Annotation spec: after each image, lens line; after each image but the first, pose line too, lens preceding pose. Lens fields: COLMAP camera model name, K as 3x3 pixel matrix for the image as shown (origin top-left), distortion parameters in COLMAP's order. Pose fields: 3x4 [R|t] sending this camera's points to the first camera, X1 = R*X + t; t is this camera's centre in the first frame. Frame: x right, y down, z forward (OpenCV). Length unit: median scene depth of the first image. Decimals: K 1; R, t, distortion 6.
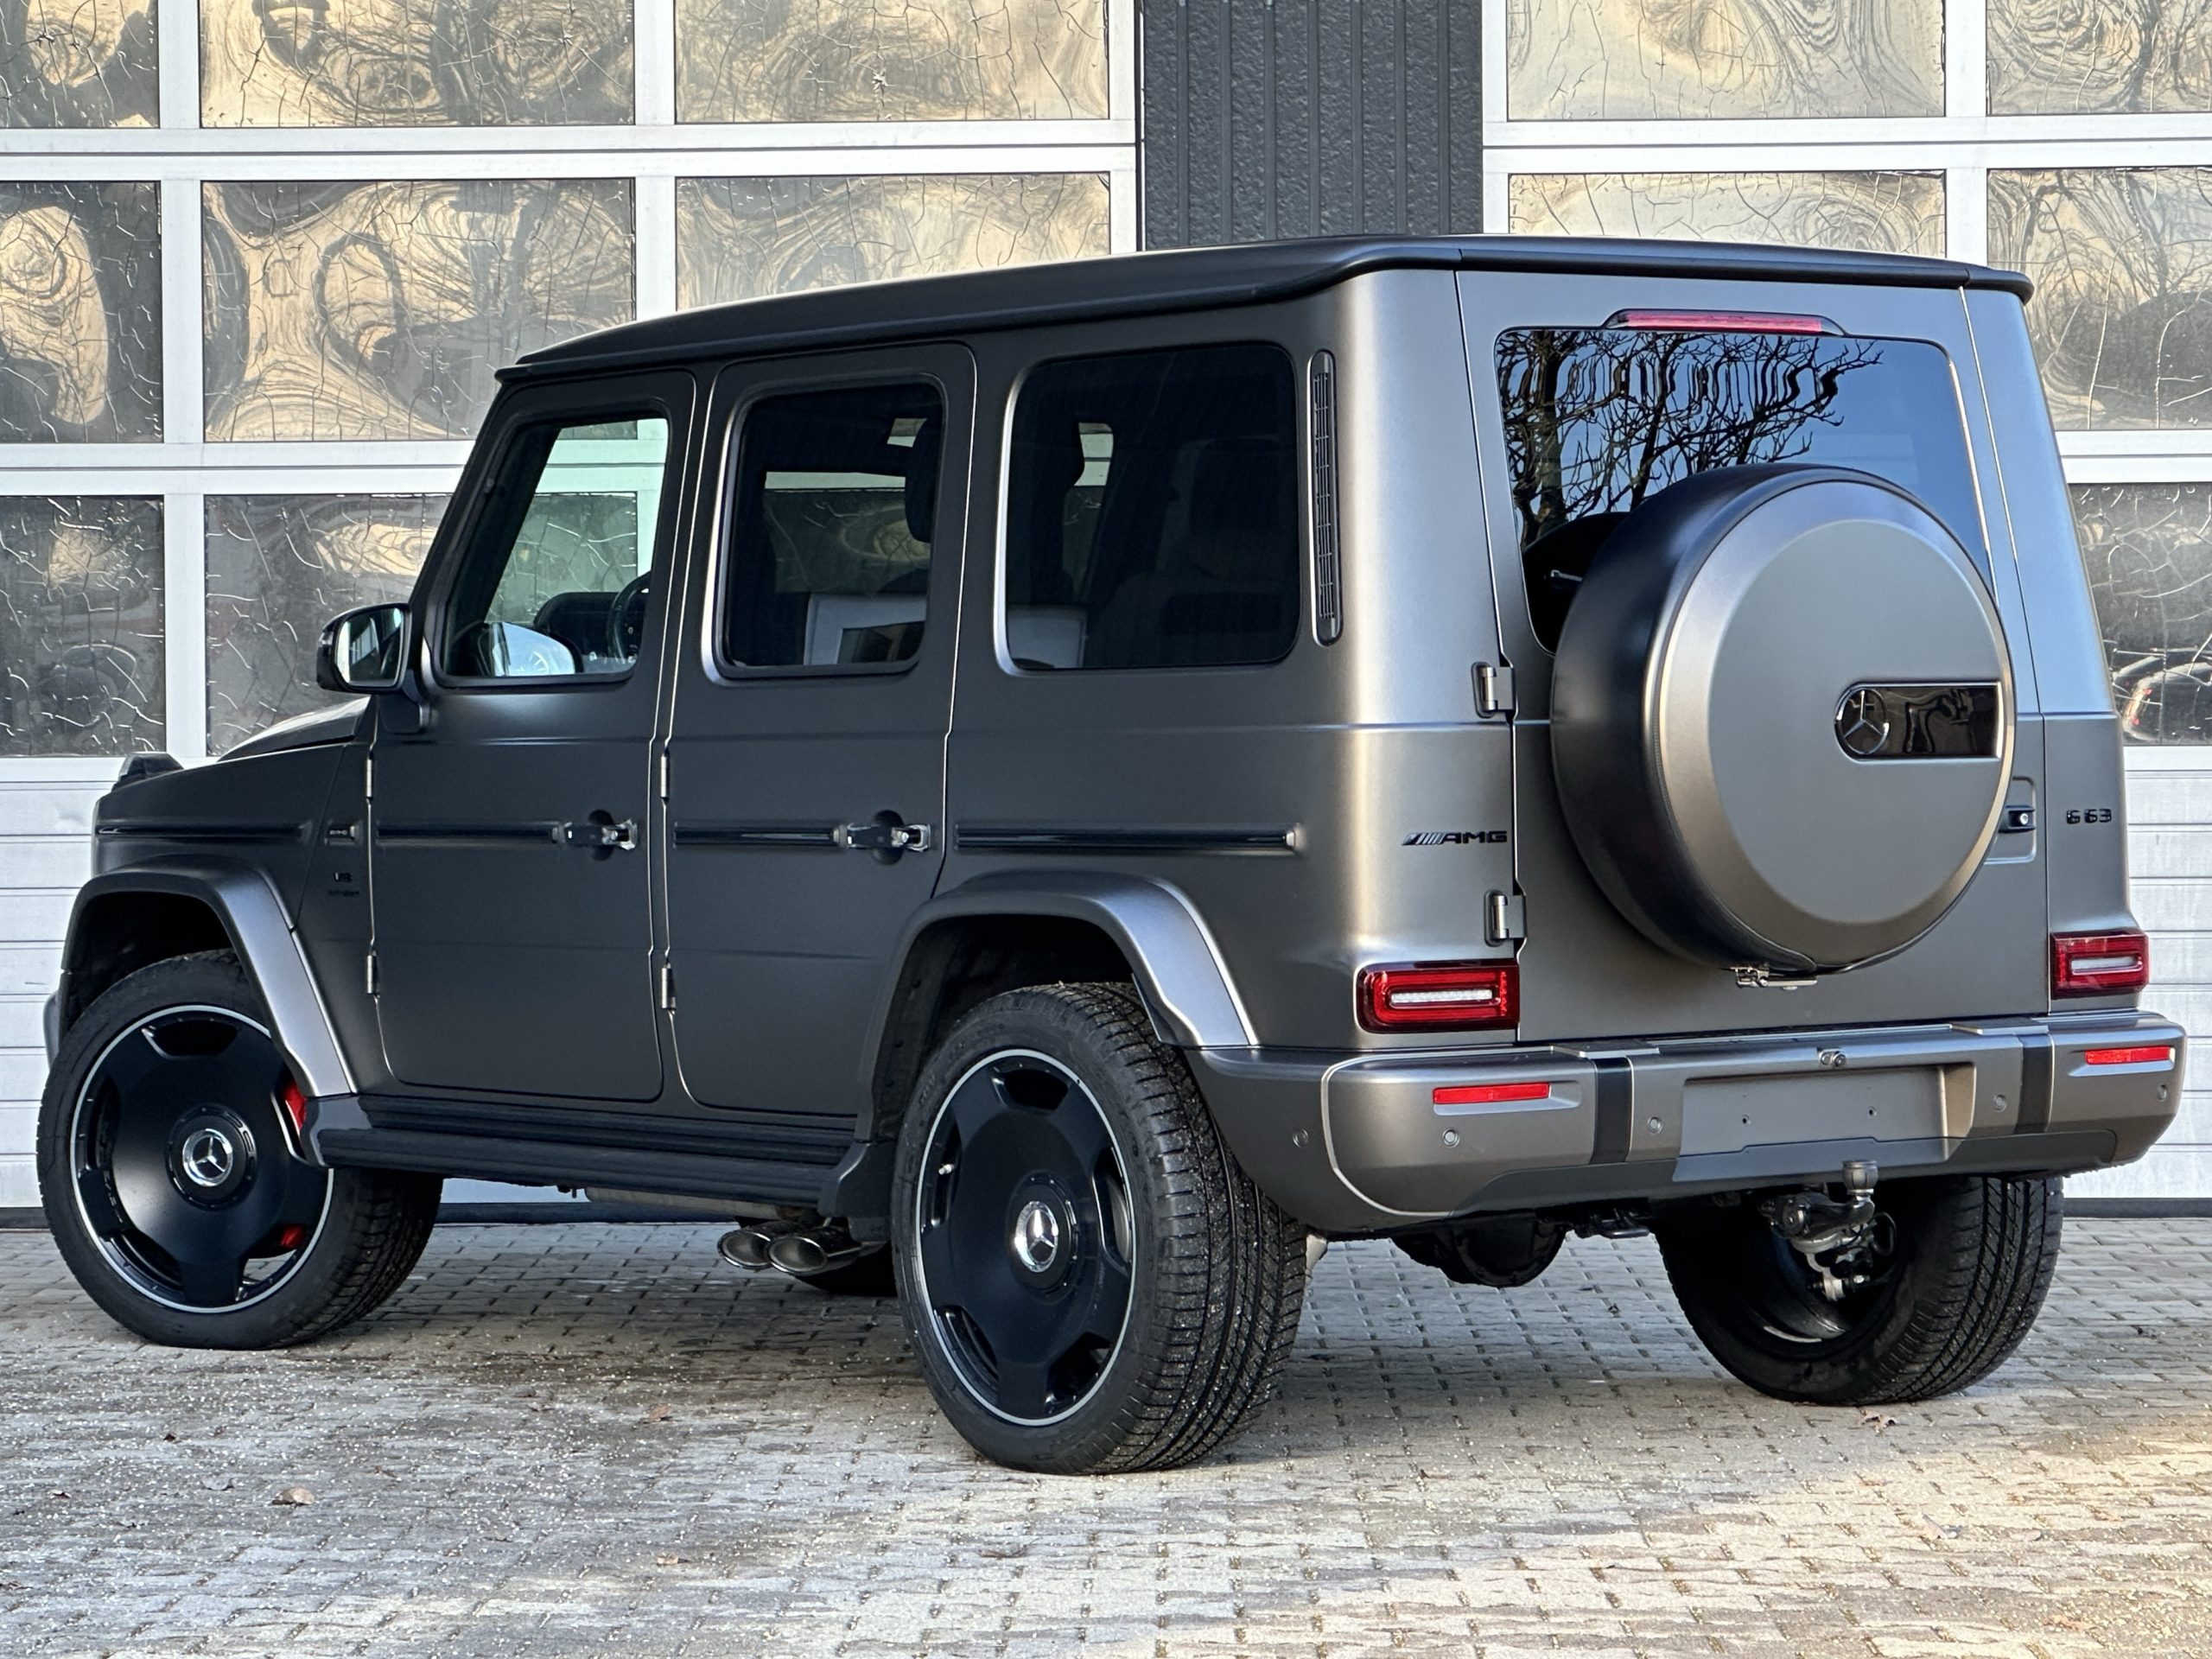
lens RADIAL K [[6448.2, 0, 1107.6], [0, 6448.2, 775.1], [0, 0, 1]] dist [-0.517482, 13.203907]
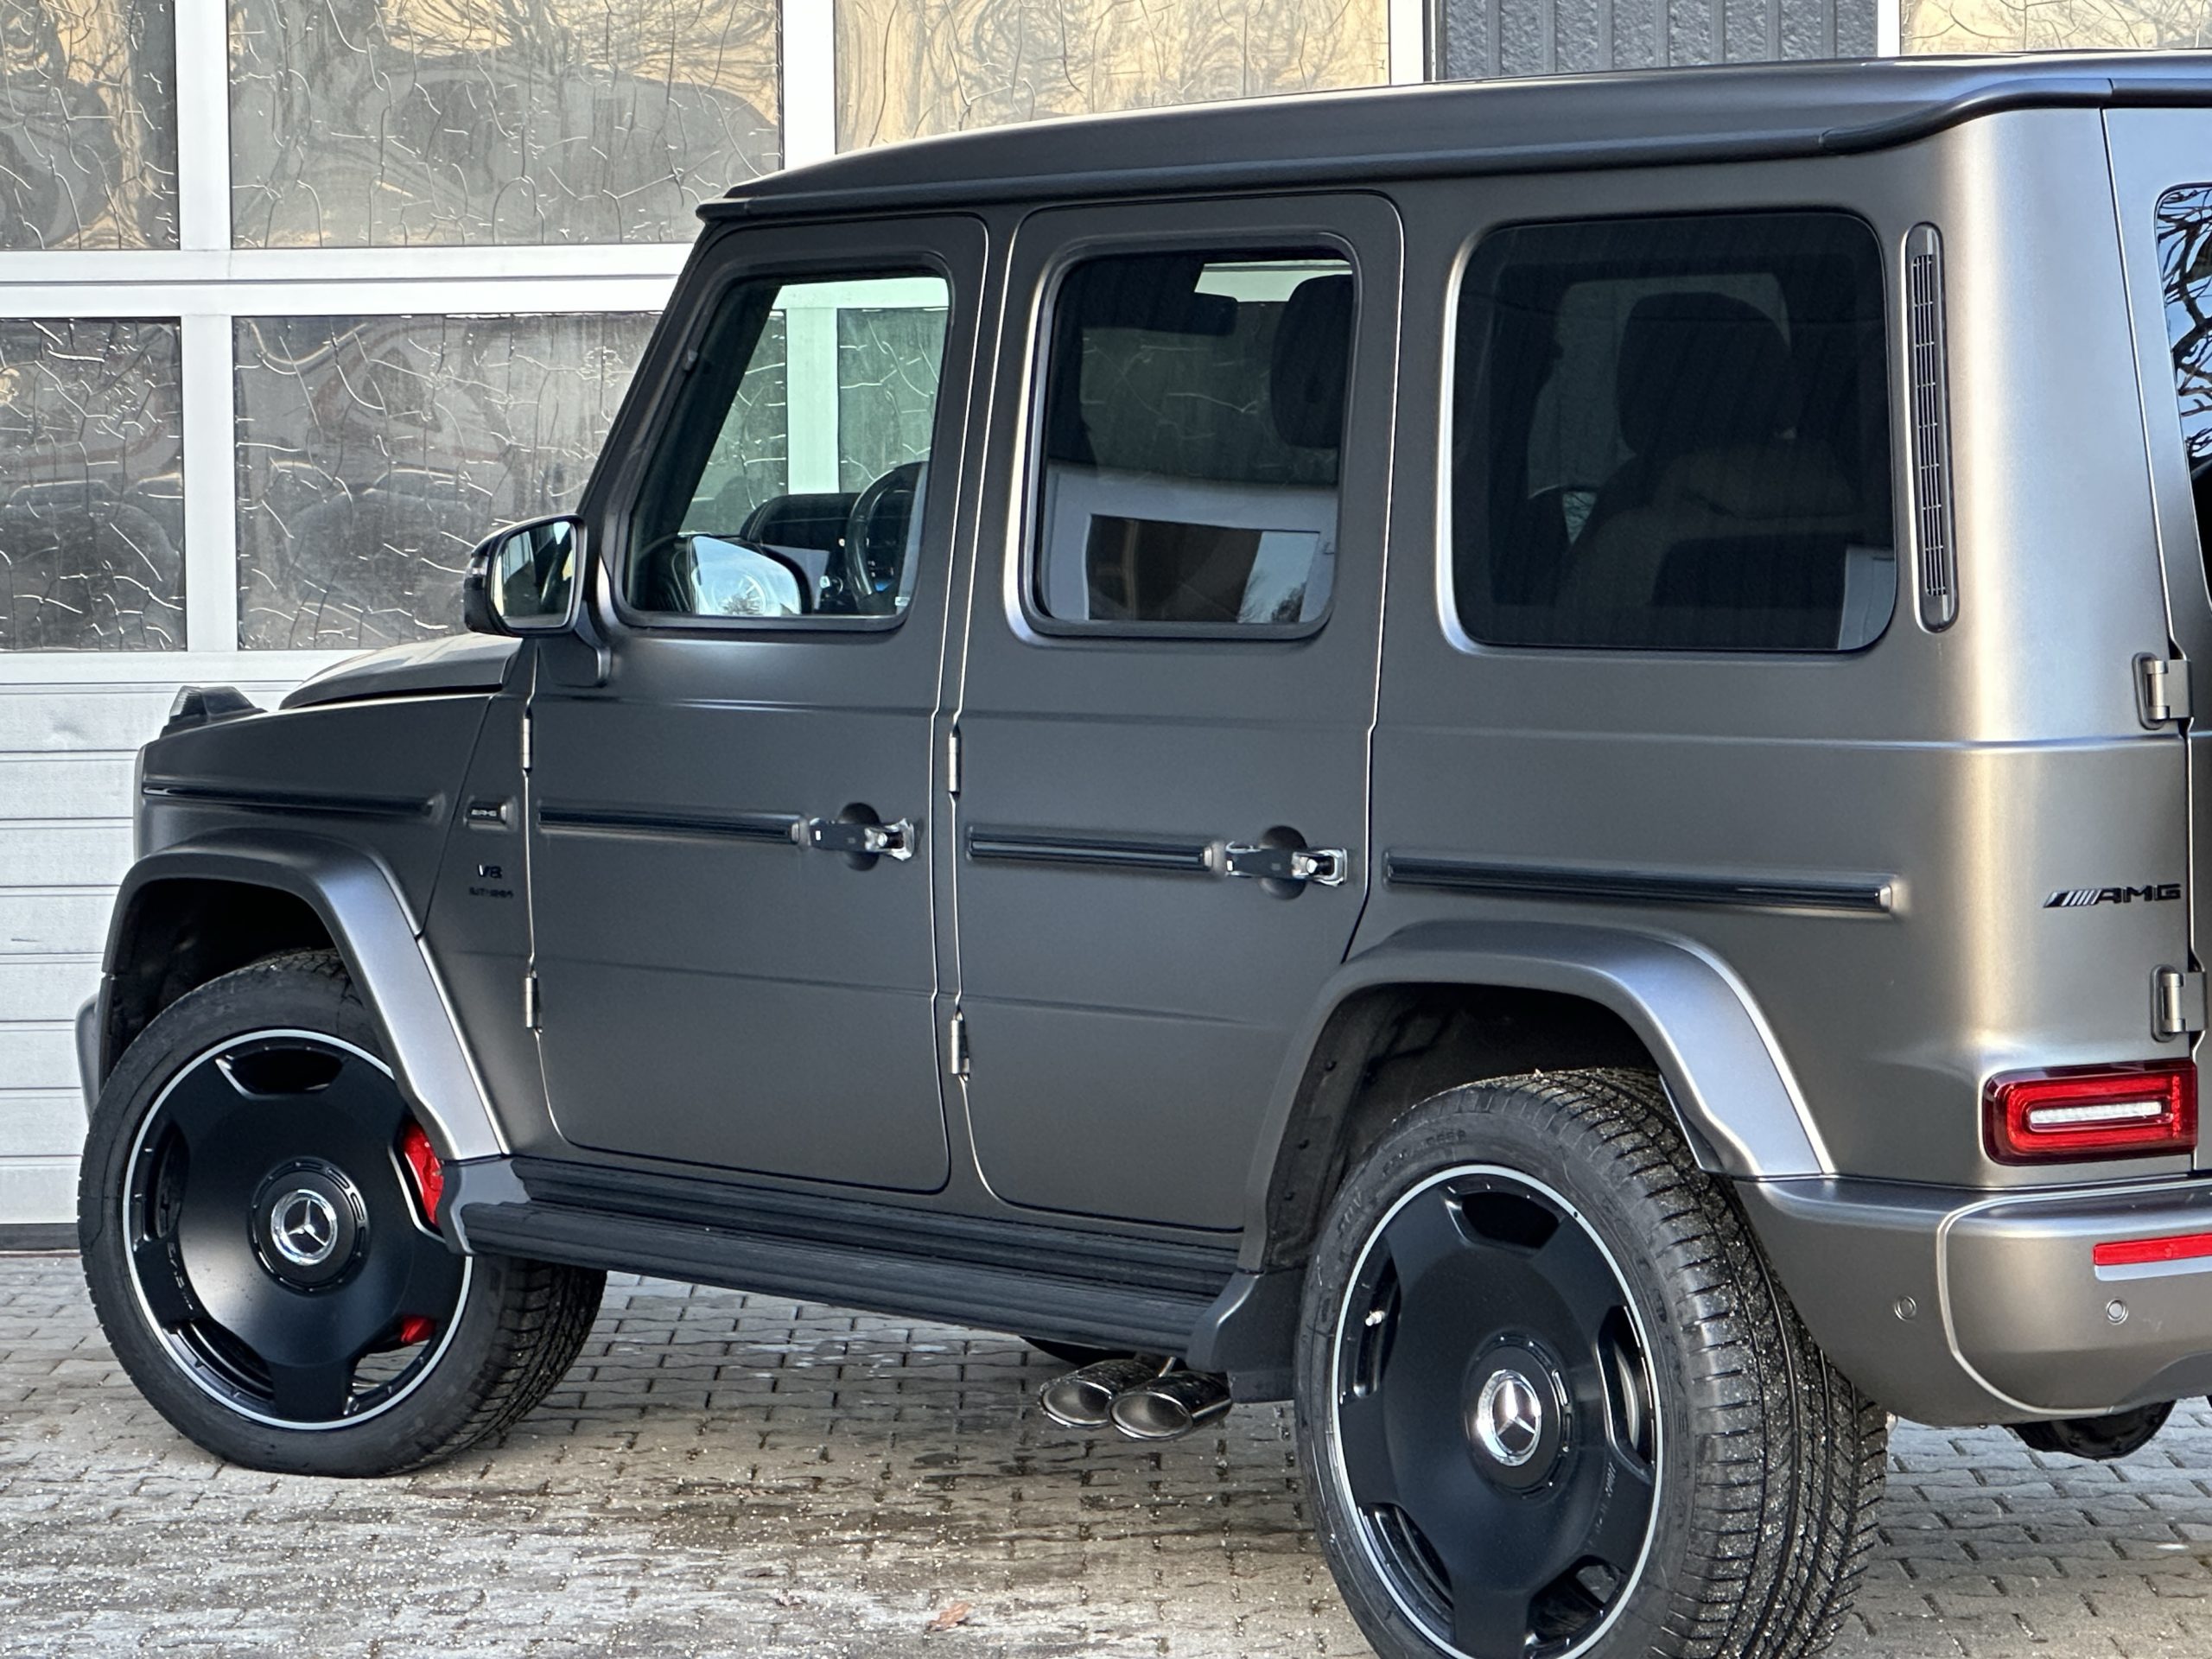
lens RADIAL K [[7459.7, 0, 1106.0], [0, 7459.7, 829.5], [0, 0, 1]] dist [-0.703271, 21.595789]
pose [[0.999991, -0.004137, 0.001323, -0.054971], [0.004075, 0.999027, 0.043903, -0.031516], [-0.001503, -0.043897, 0.999035, 0.143004]]
